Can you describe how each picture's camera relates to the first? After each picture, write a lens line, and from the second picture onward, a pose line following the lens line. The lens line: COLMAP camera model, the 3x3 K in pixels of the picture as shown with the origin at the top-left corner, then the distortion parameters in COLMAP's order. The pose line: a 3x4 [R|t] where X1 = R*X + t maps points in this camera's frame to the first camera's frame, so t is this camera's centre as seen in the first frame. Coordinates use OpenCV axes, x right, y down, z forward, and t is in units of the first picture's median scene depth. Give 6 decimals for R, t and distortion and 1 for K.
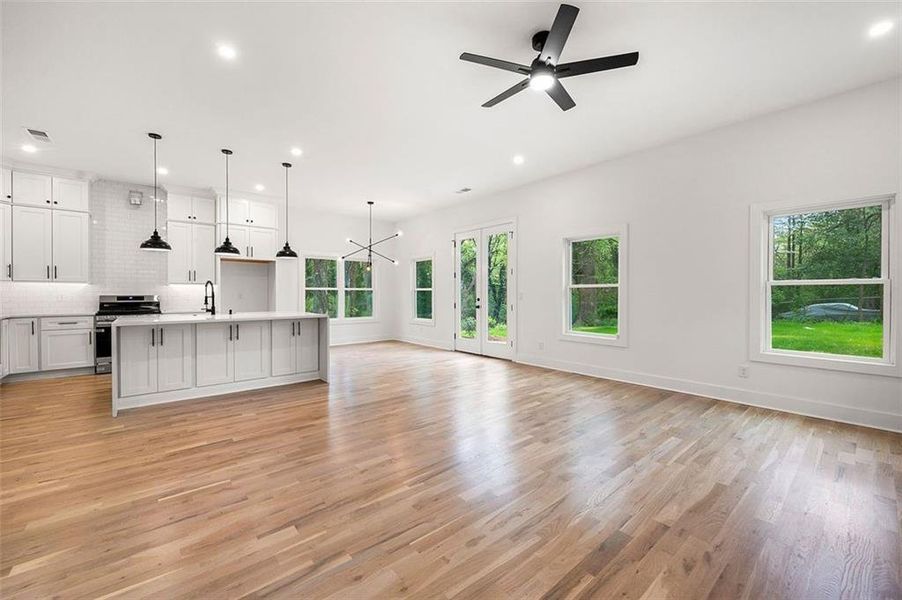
lens RADIAL K [[360.4, 0, 447.8], [0, 360.4, 295.9], [0, 0, 1]] dist [-0.000444, -0.000061]
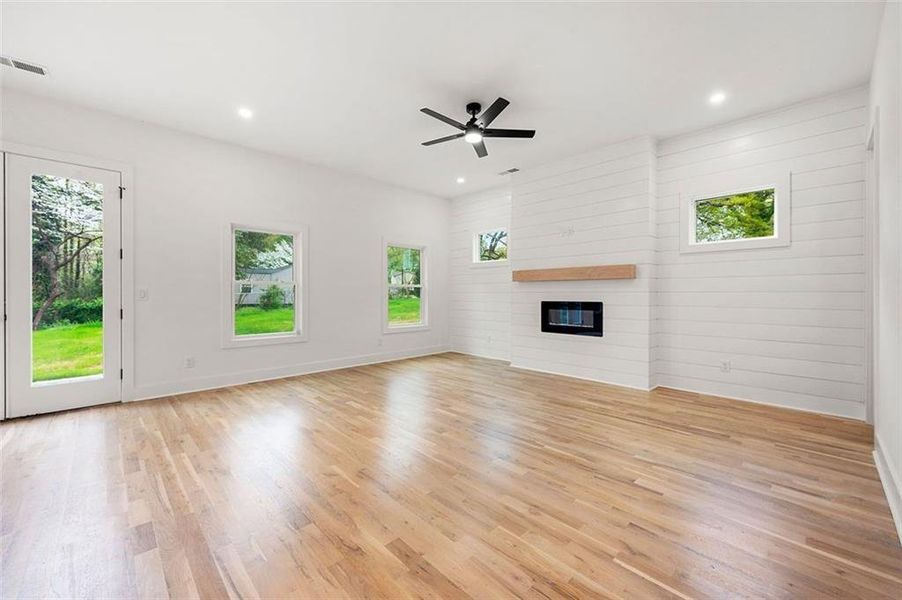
lens RADIAL K [[360.4, 0, 447.8], [0, 360.4, 295.9], [0, 0, 1]] dist [-0.000444, -0.000061]
pose [[-0.067874, -0.010907, 0.997634, -1.122636], [0.003674, 0.999931, 0.011182, -0.004499], [-0.997687, 0.004424, -0.067829, 1.204236]]
